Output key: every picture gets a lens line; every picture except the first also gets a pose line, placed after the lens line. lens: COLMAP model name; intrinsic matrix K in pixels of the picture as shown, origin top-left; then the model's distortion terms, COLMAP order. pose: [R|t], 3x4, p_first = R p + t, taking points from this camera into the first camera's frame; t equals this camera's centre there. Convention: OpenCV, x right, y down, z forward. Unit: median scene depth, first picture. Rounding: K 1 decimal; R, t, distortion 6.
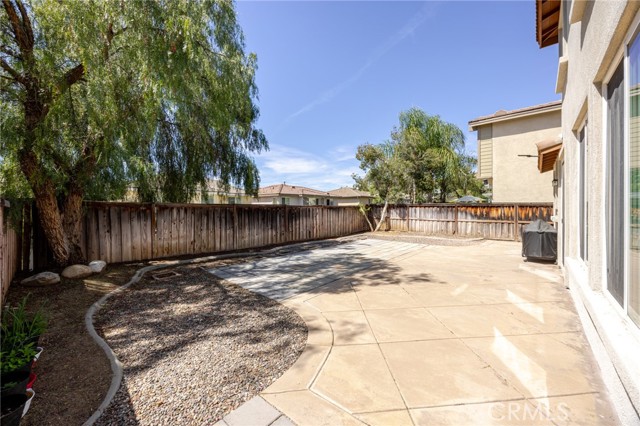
lens RADIAL K [[258.2, 0, 316.3], [0, 258.2, 214.5], [0, 0, 1]] dist [-0.006746, 0.000470]
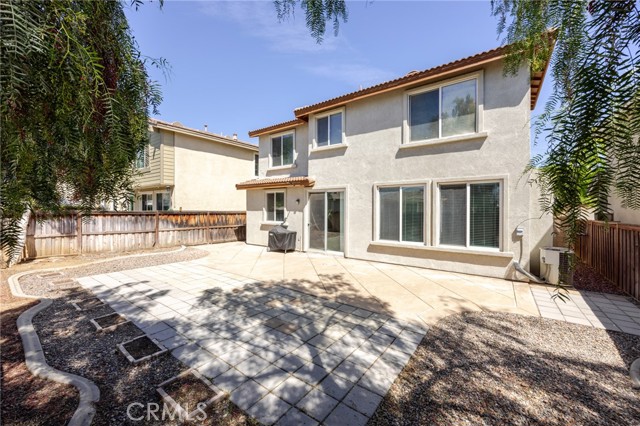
lens RADIAL K [[258.2, 0, 315.7], [0, 258.2, 207.5], [0, 0, 1]] dist [-0.006746, 0.000470]
pose [[-0.126211, 0.007610, 0.991974, -0.465053], [0.018417, 0.999816, -0.005327, -0.047943], [-0.991832, 0.017597, -0.126328, 0.686565]]
